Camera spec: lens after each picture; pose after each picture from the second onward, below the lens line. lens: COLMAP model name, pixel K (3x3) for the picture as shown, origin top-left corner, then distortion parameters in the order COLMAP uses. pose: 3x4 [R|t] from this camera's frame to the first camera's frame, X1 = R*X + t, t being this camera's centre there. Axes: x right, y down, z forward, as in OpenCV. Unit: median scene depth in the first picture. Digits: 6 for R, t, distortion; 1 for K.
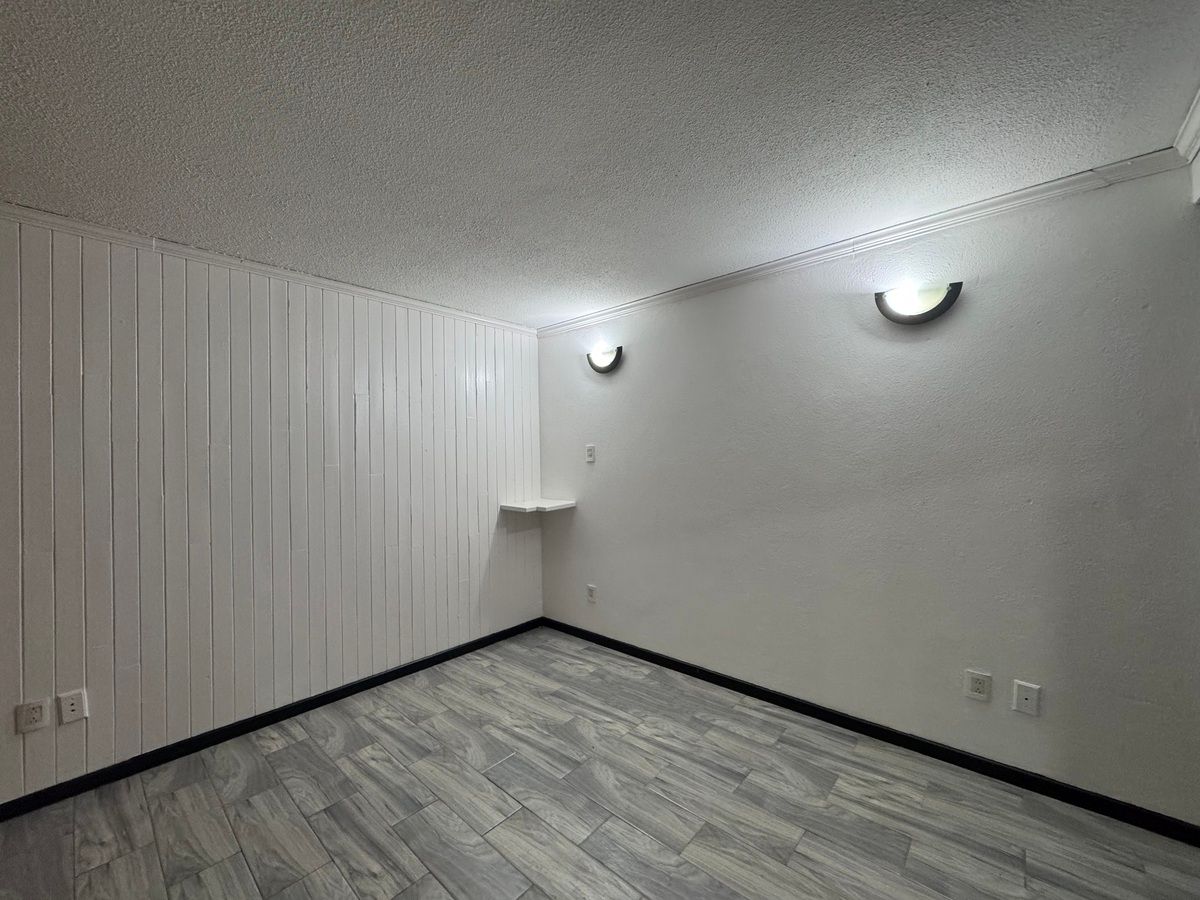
lens RADIAL K [[480.6, 0, 608.4], [0, 480.6, 451.7], [0, 0, 1]] dist [0.000904, -0.001019]
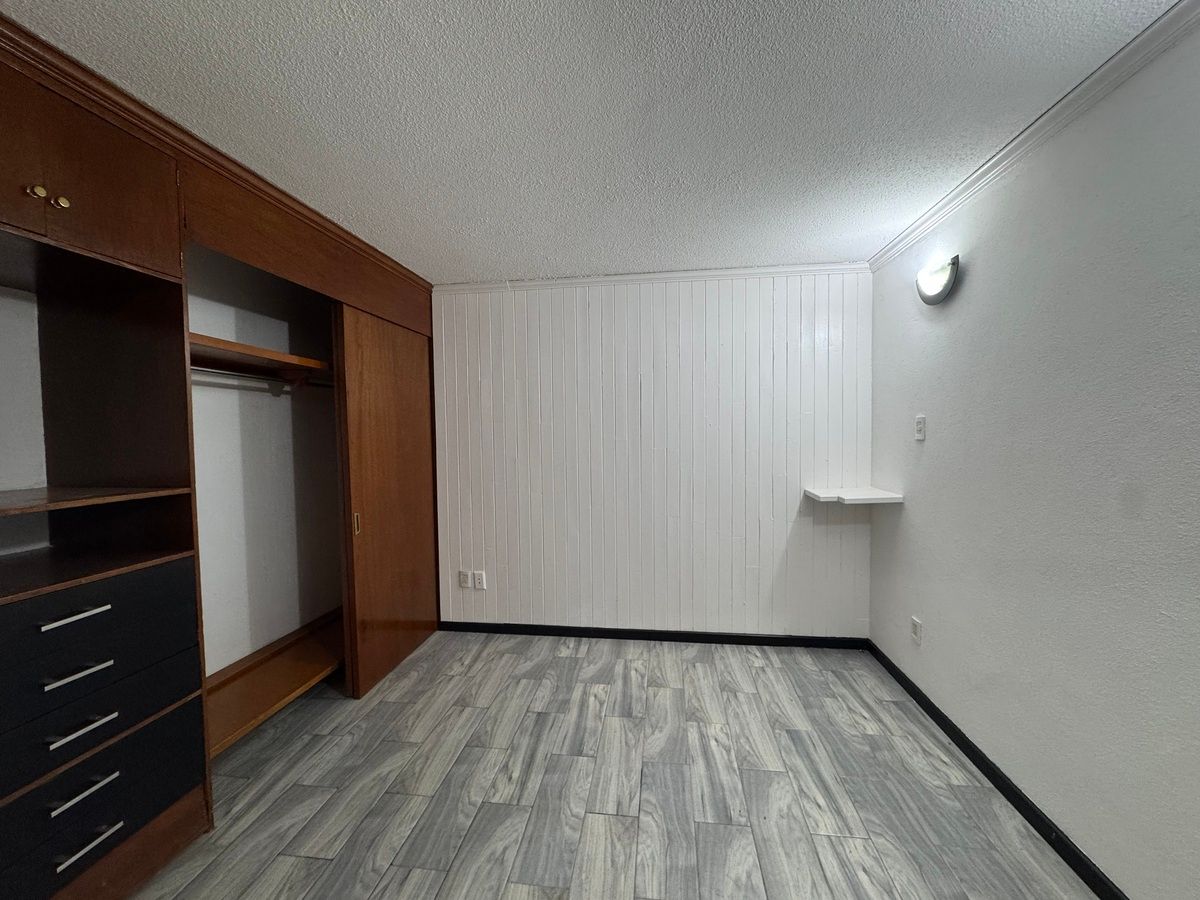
lens RADIAL K [[480.6, 0, 599.0], [0, 480.6, 450.8], [0, 0, 1]] dist [0.000904, -0.001019]
pose [[0.551819, 0.042467, -0.832882, 0.376763], [0.009938, 0.998297, 0.057486, -0.010277], [0.833905, -0.039999, 0.550457, 0.334913]]
